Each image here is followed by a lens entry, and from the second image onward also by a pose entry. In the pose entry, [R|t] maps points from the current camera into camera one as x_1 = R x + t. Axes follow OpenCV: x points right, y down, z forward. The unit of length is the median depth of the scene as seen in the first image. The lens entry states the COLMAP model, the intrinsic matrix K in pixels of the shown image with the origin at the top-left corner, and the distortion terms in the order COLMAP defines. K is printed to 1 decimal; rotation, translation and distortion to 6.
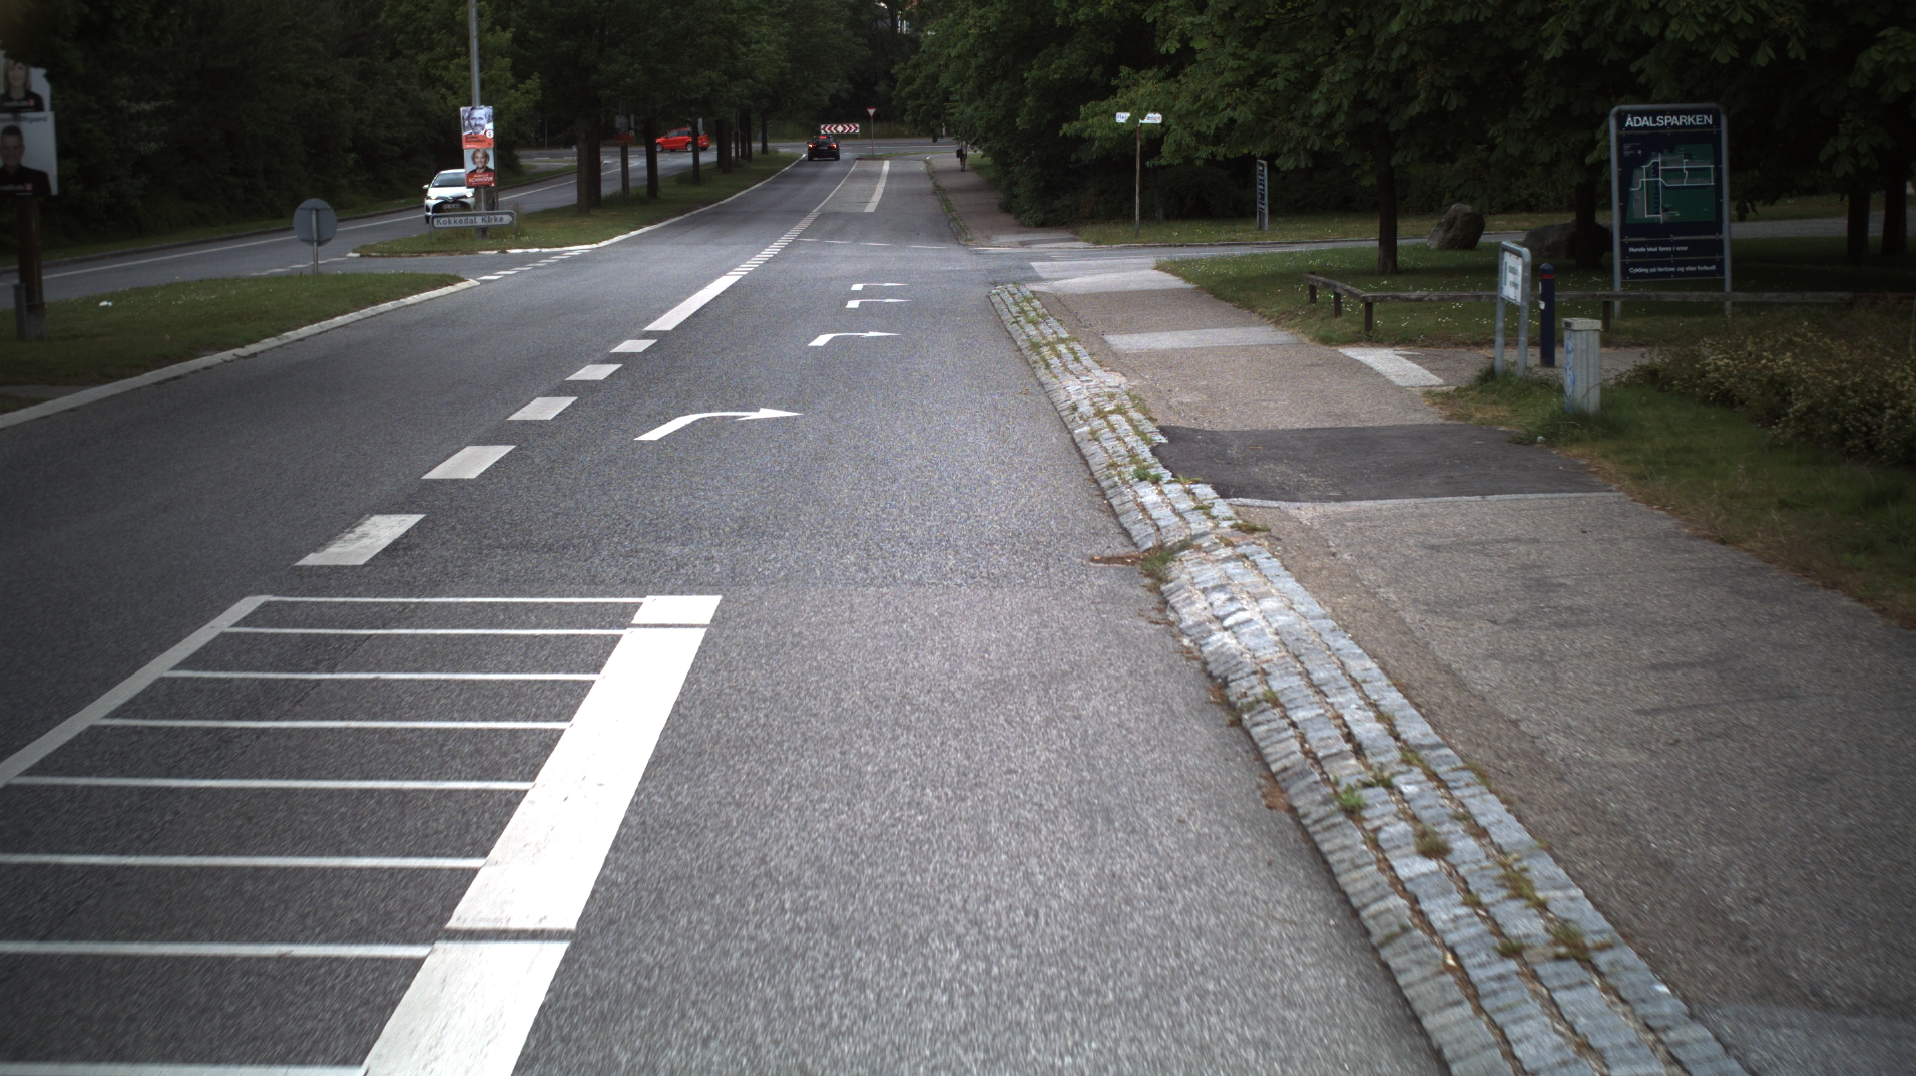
lens RADIAL K [[3504.8, 0, 958.0], [0, 3504.8, 538.0], [0, 0, 1]] dist [-0.280557, 0.298218]
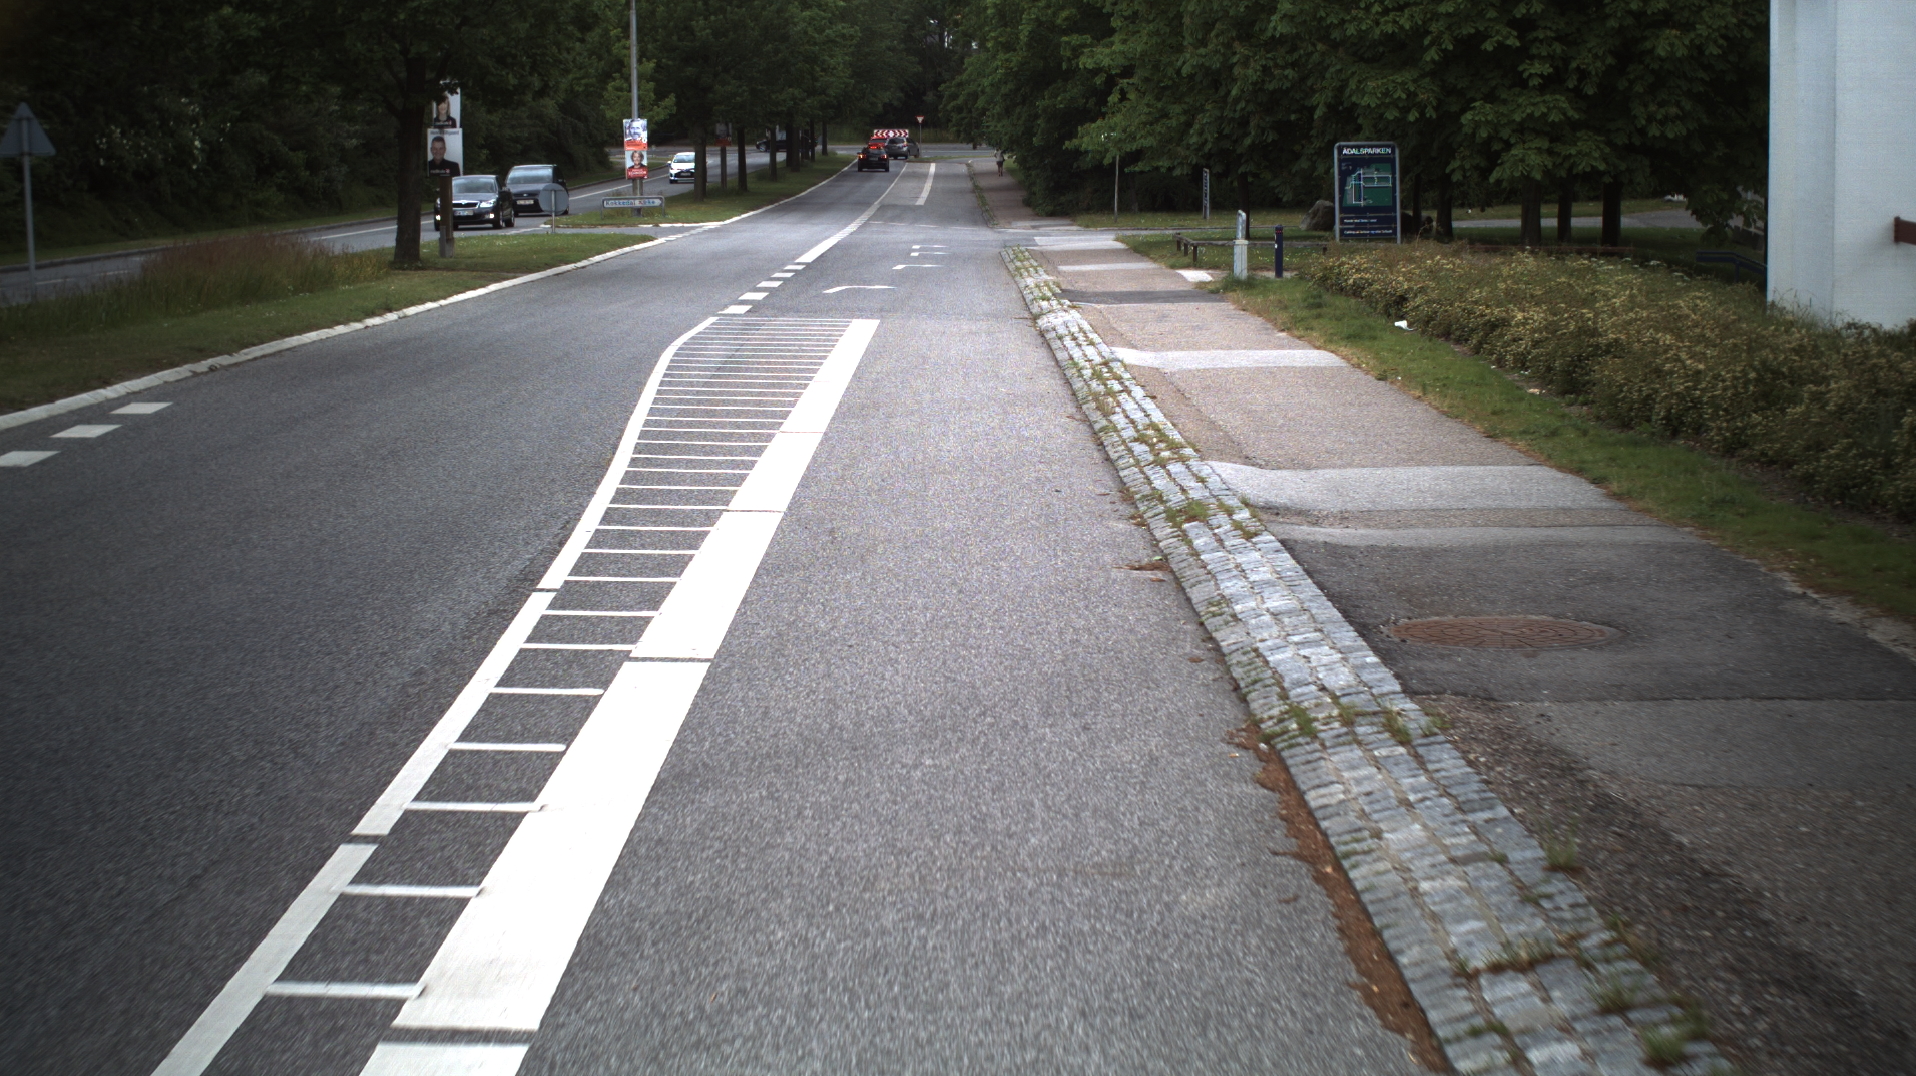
lens RADIAL K [[3504.8, 0, 958.0], [0, 3504.8, 538.0], [0, 0, 1]] dist [-0.280557, 0.298218]
pose [[0.999784, 0.017683, -0.010909, 0.010661], [-0.017691, 0.999843, -0.000636, 0.069838], [0.010896, 0.000829, 0.999940, -0.659849]]
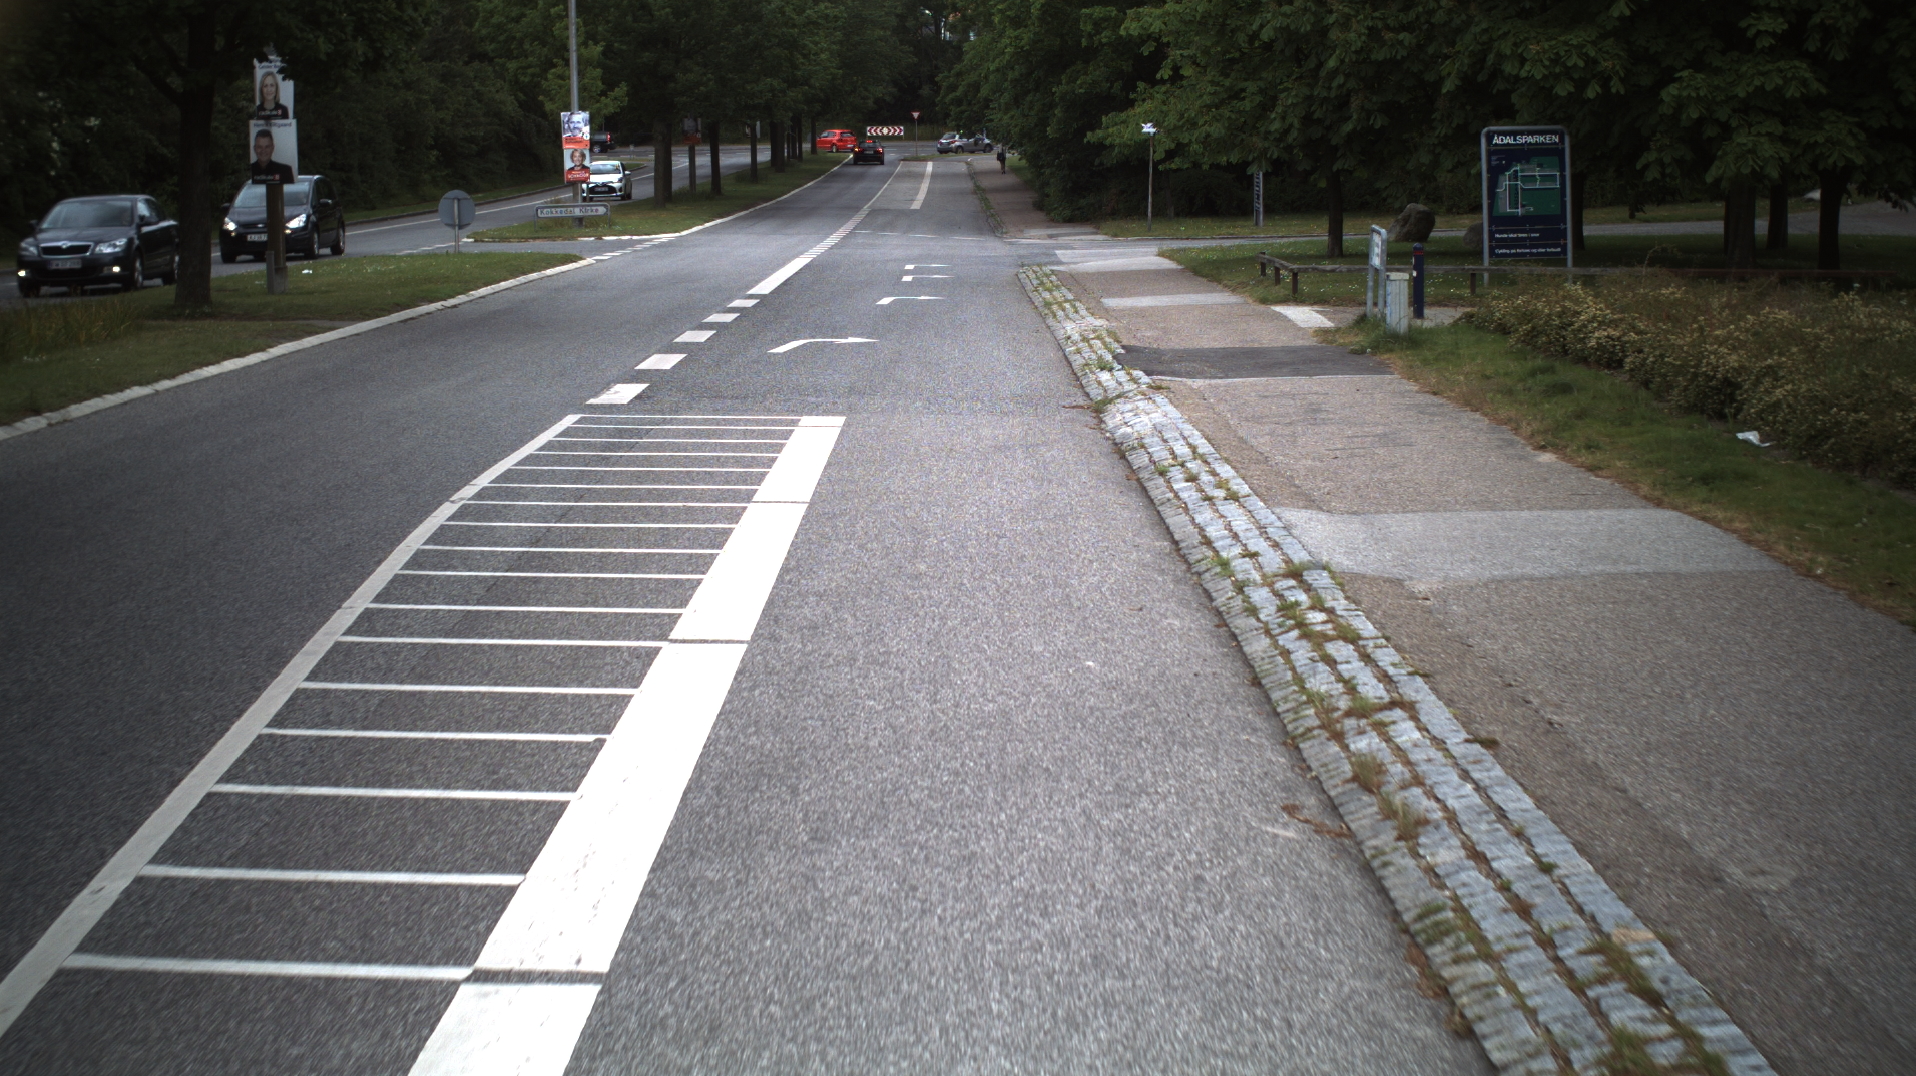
lens RADIAL K [[3504.8, 0, 958.0], [0, 3504.8, 538.0], [0, 0, 1]] dist [-0.280557, 0.298218]
pose [[0.999892, 0.009962, -0.010817, 0.002641], [-0.009966, 0.999950, -0.000271, 0.027753], [0.010814, 0.000378, 0.999941, -0.264384]]
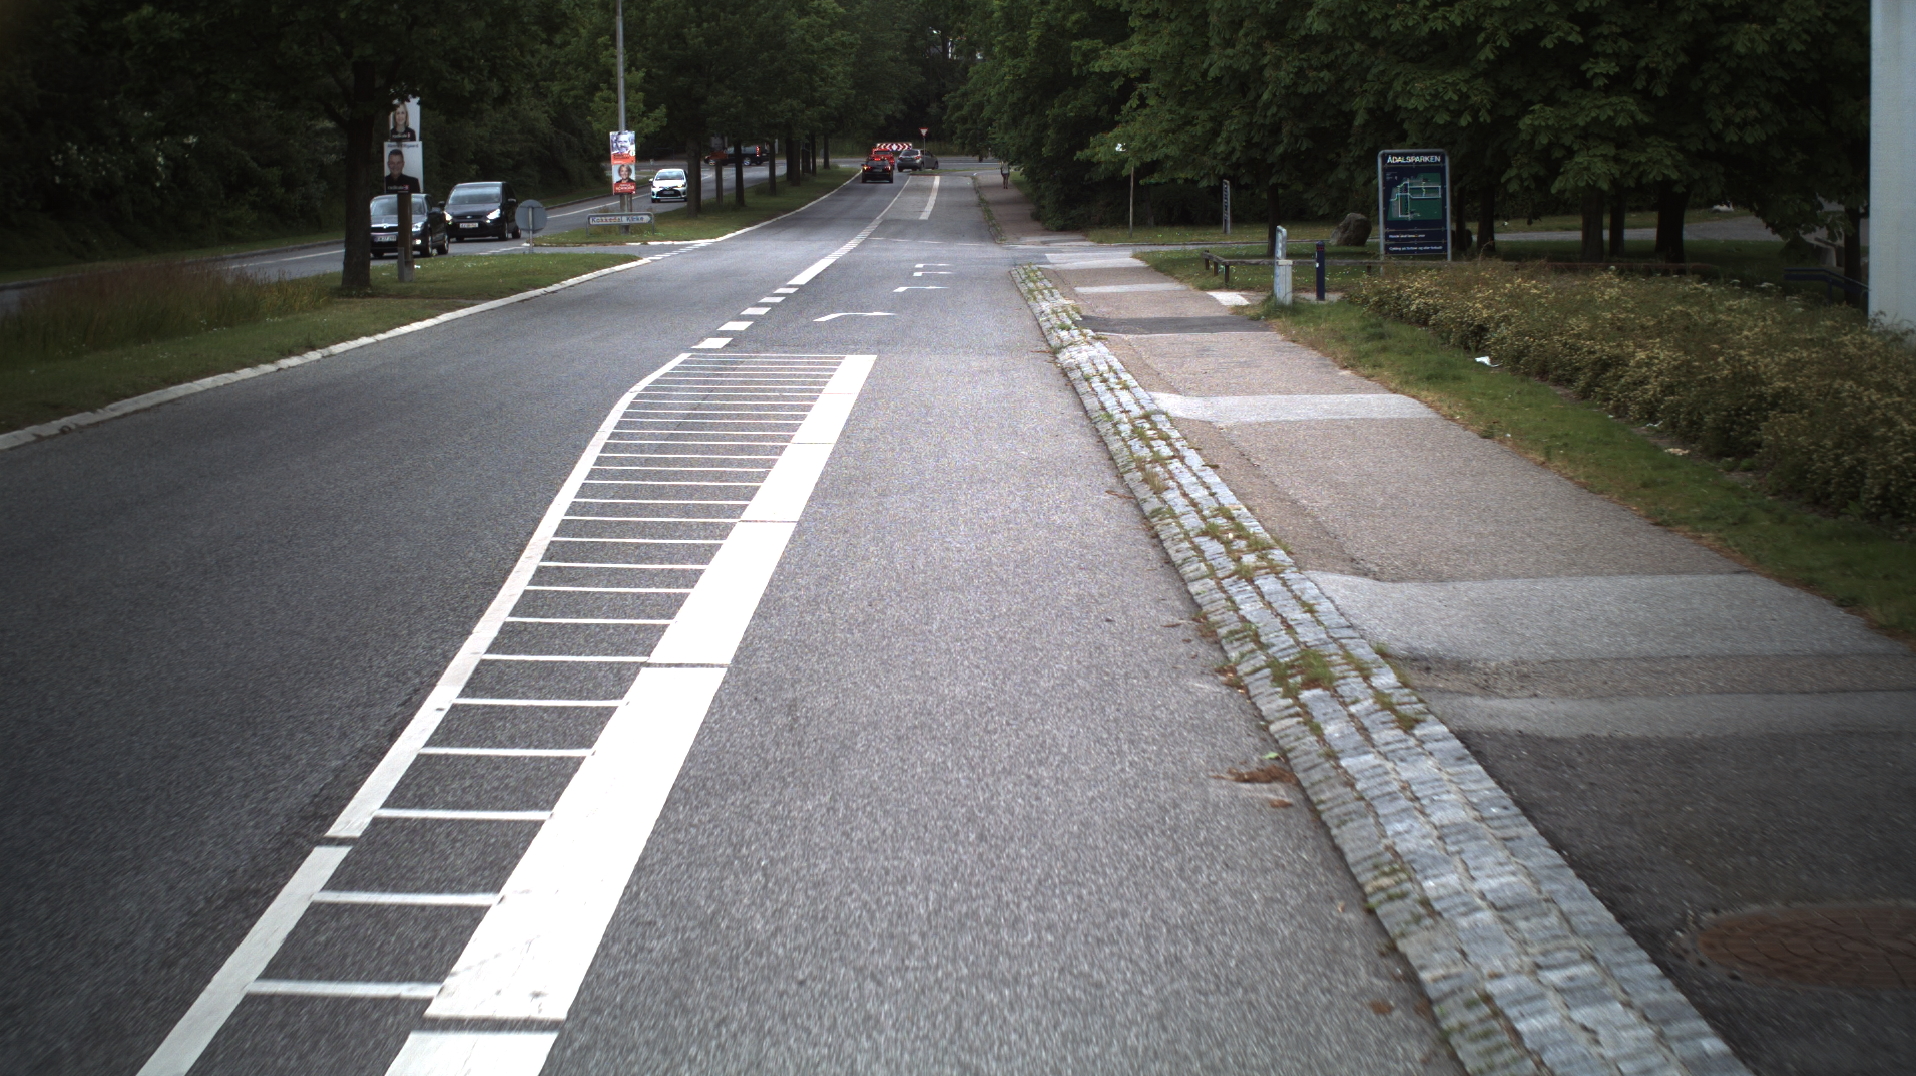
lens RADIAL K [[3504.8, 0, 958.0], [0, 3504.8, 538.0], [0, 0, 1]] dist [-0.280557, 0.298218]
pose [[0.999847, 0.011865, -0.012819, 0.008200], [-0.011922, 0.999920, -0.004342, 0.056008], [0.012766, 0.004495, 0.999908, -0.528339]]
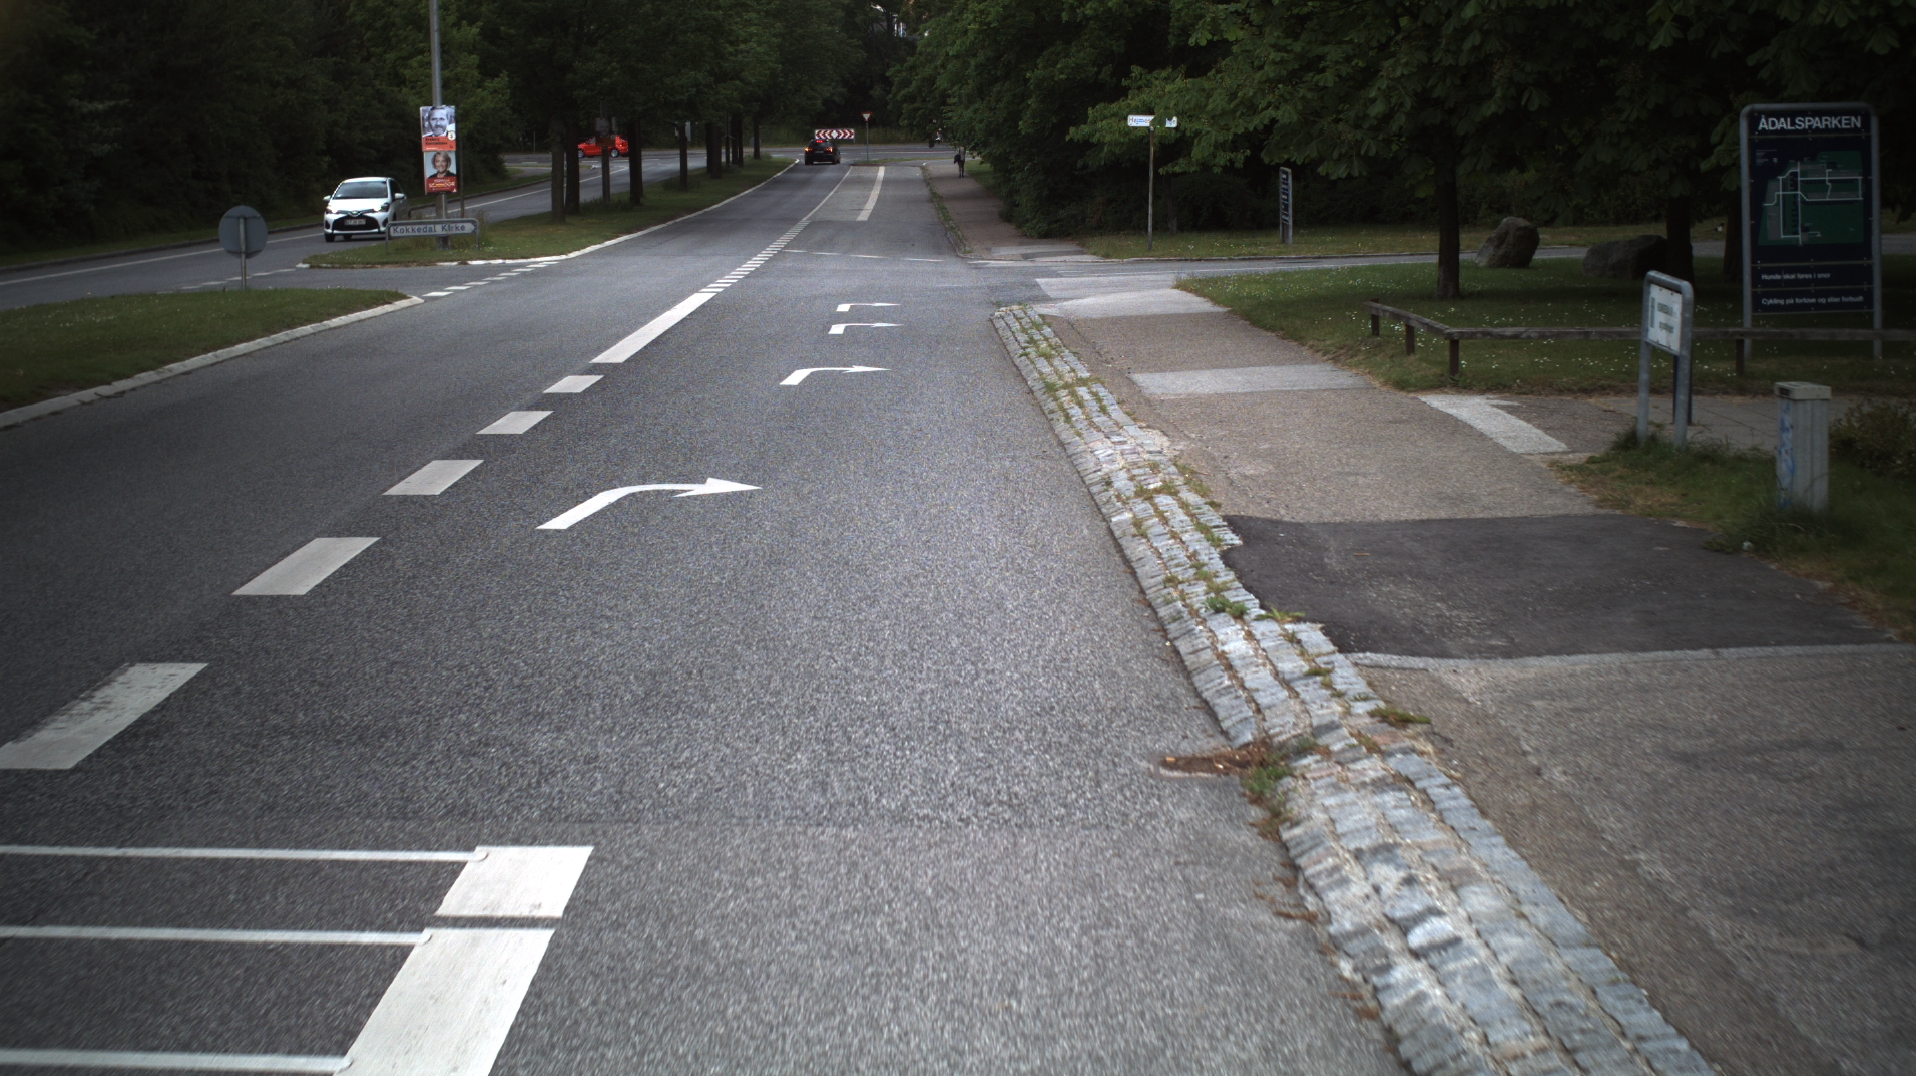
lens RADIAL K [[3504.8, 0, 958.0], [0, 3504.8, 538.0], [0, 0, 1]] dist [-0.280557, 0.298218]
pose [[0.999989, 0.004346, 0.001468, -0.000835], [-0.004344, 0.999989, -0.001838, -0.014055], [-0.001476, 0.001832, 0.999997, 0.132119]]
